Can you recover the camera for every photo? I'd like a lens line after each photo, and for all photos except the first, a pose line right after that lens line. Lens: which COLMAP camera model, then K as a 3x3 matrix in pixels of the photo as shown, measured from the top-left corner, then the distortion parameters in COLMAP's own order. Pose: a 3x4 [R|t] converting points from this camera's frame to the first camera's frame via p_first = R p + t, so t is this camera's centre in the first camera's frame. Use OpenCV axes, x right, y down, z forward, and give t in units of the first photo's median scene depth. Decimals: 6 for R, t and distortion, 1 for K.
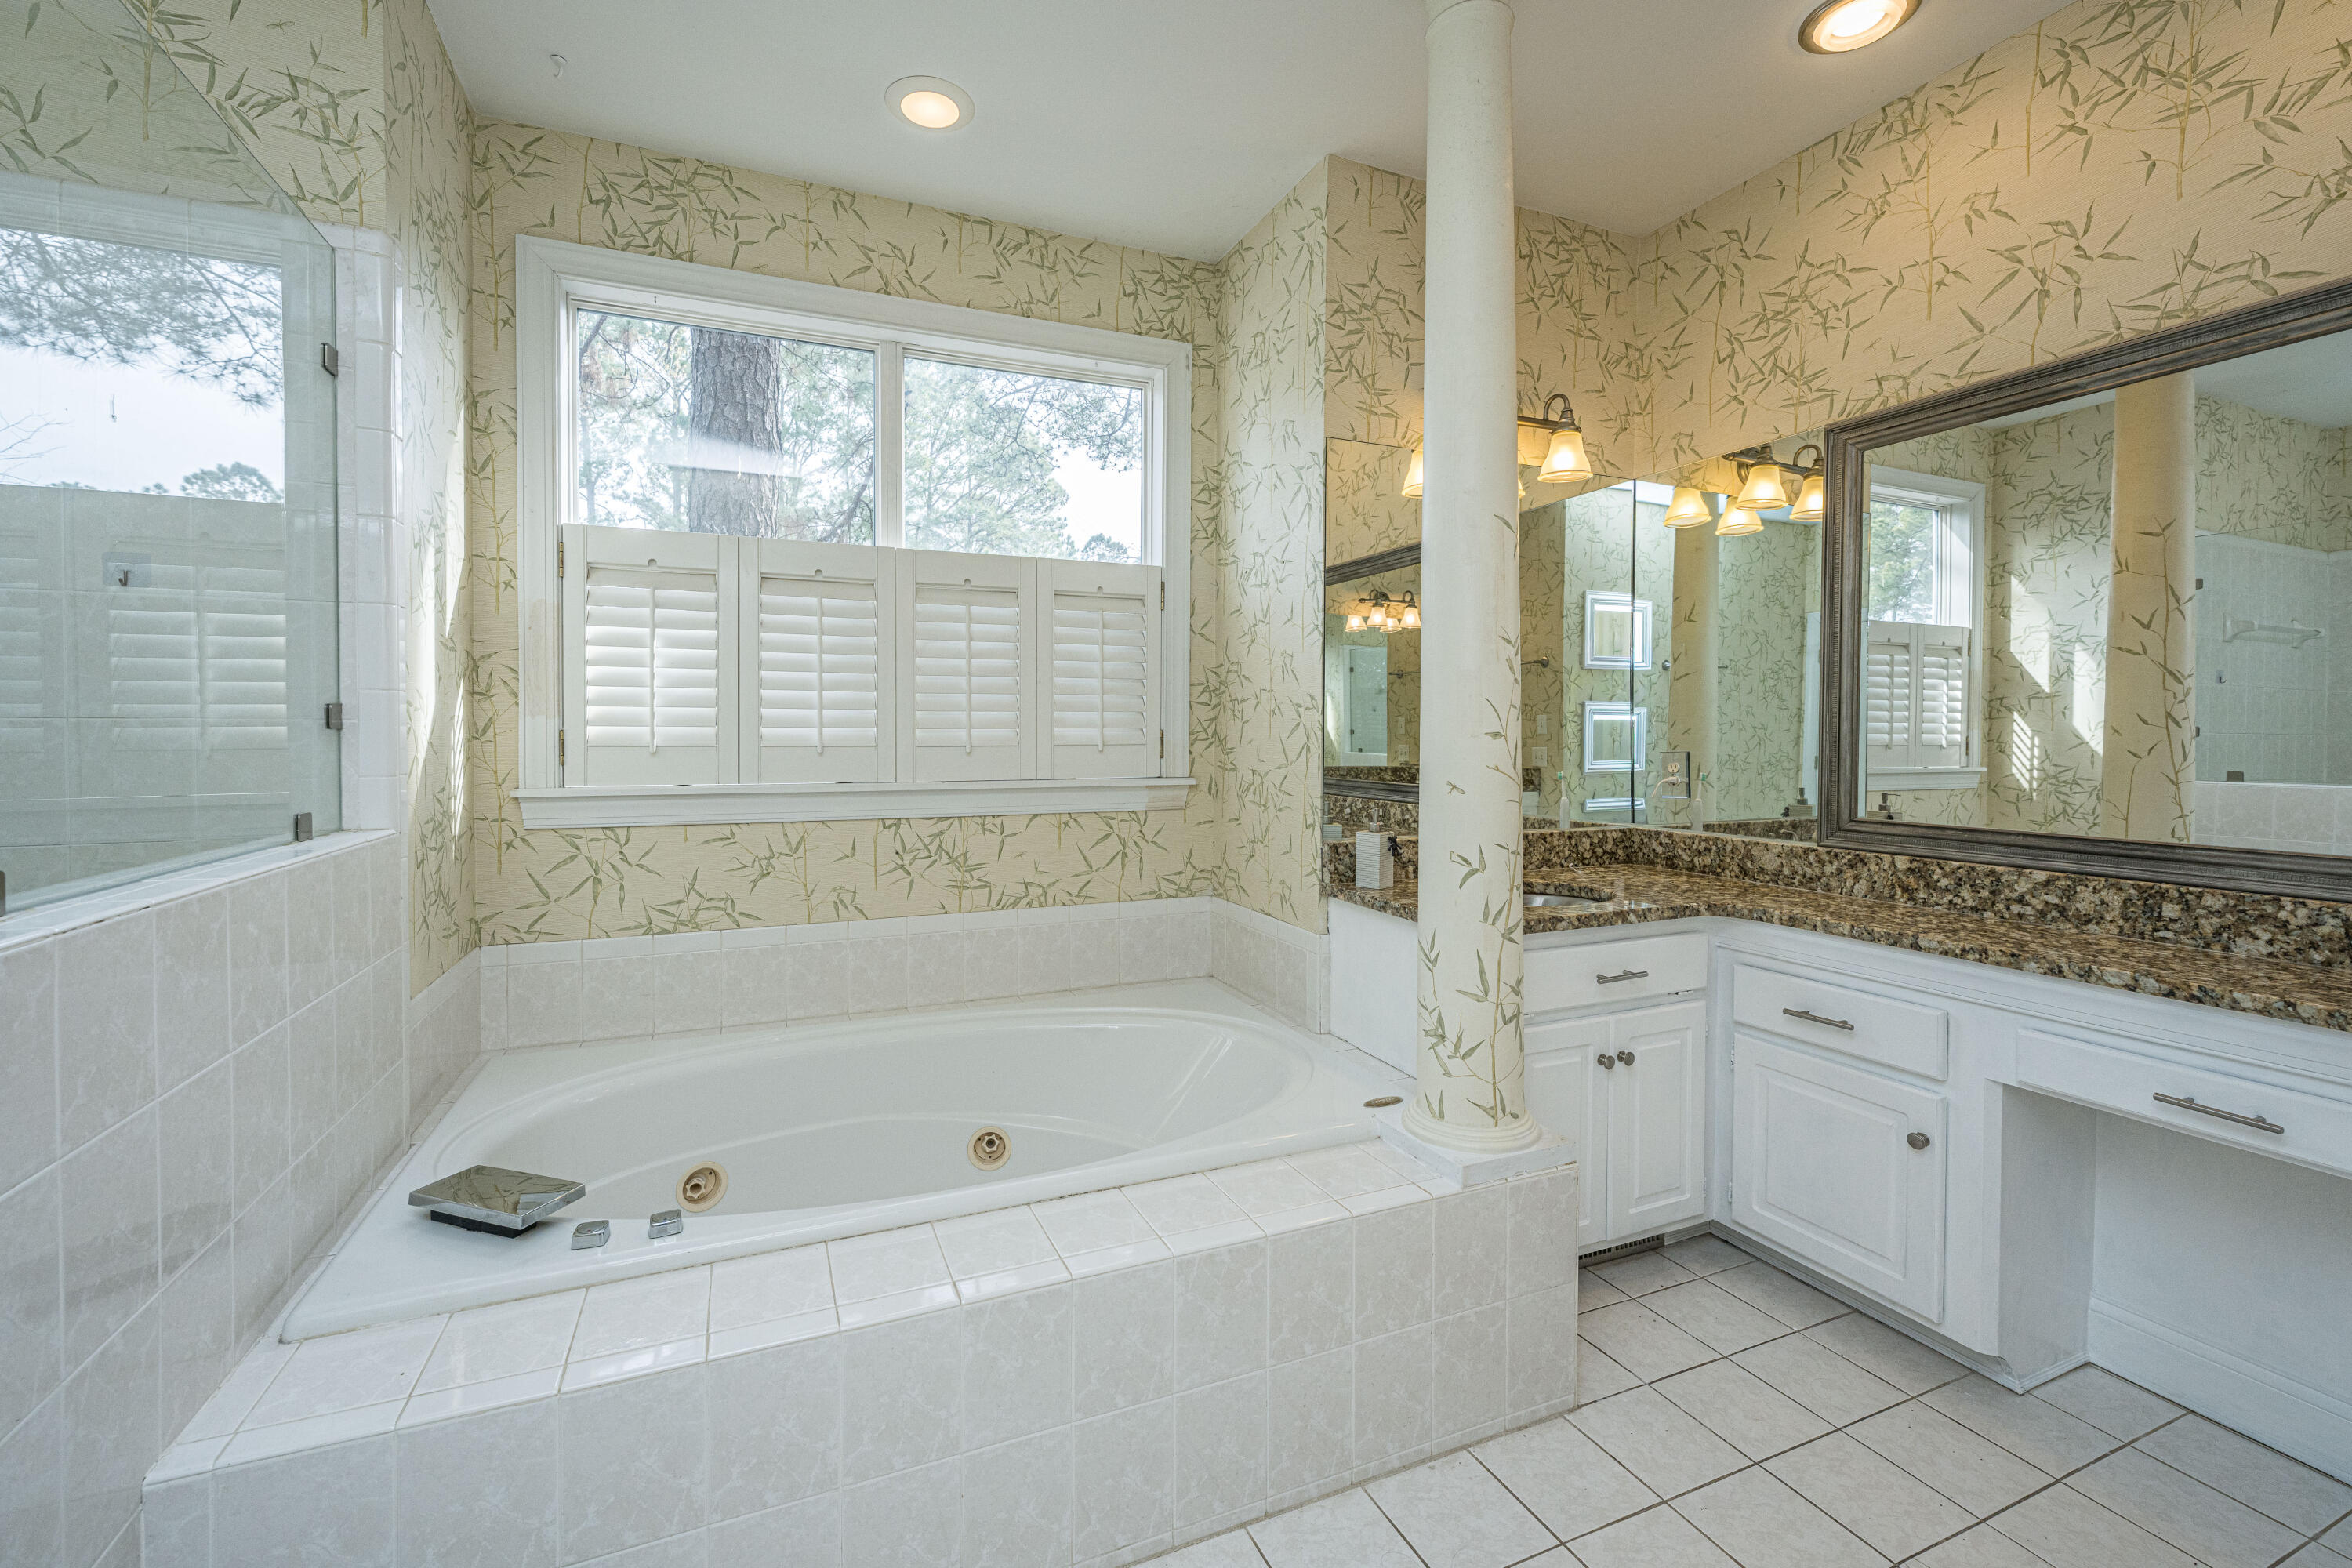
lens RADIAL K [[969.3, 0, 1142.8], [0, 969.3, 759.3], [0, 0, 1]] dist [-0.001672, 0.000268]
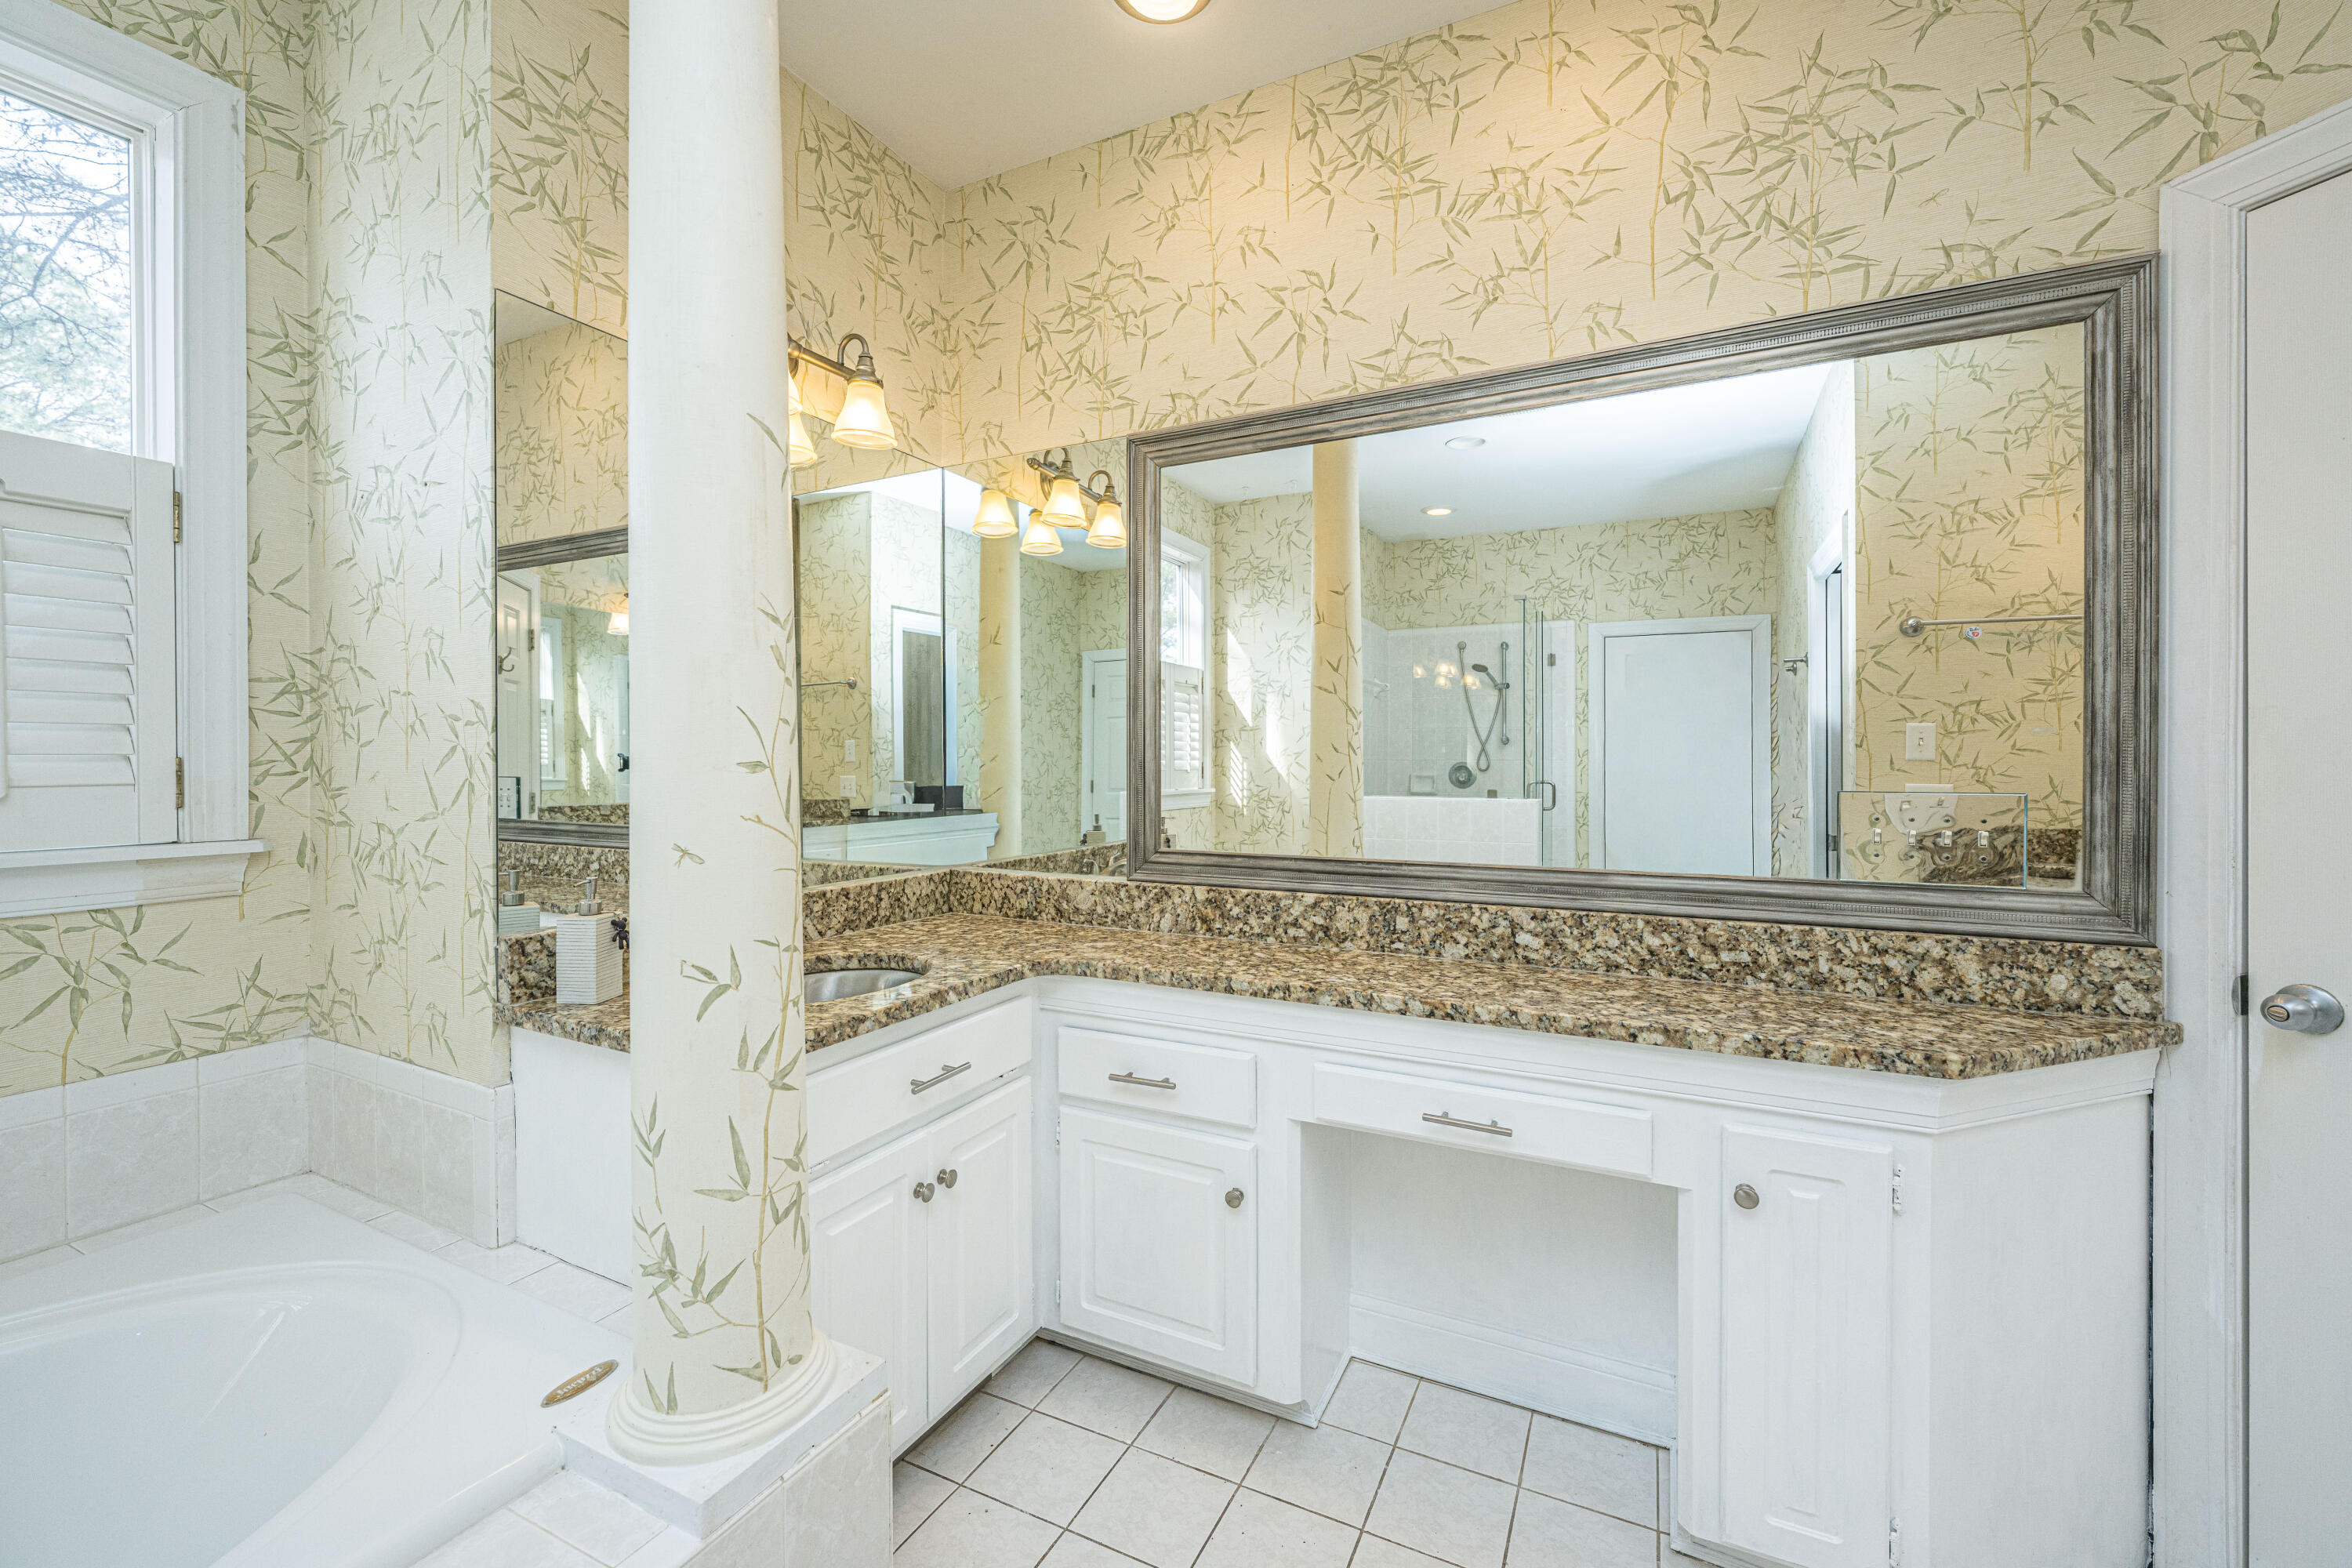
lens RADIAL K [[969.3, 0, 1142.8], [0, 969.3, 759.3], [0, 0, 1]] dist [-0.001672, 0.000268]
pose [[0.779204, -0.001994, 0.626767, 0.123797], [0.019328, 0.999596, -0.020848, -0.008467], [-0.626473, 0.028359, 0.778927, 0.264101]]
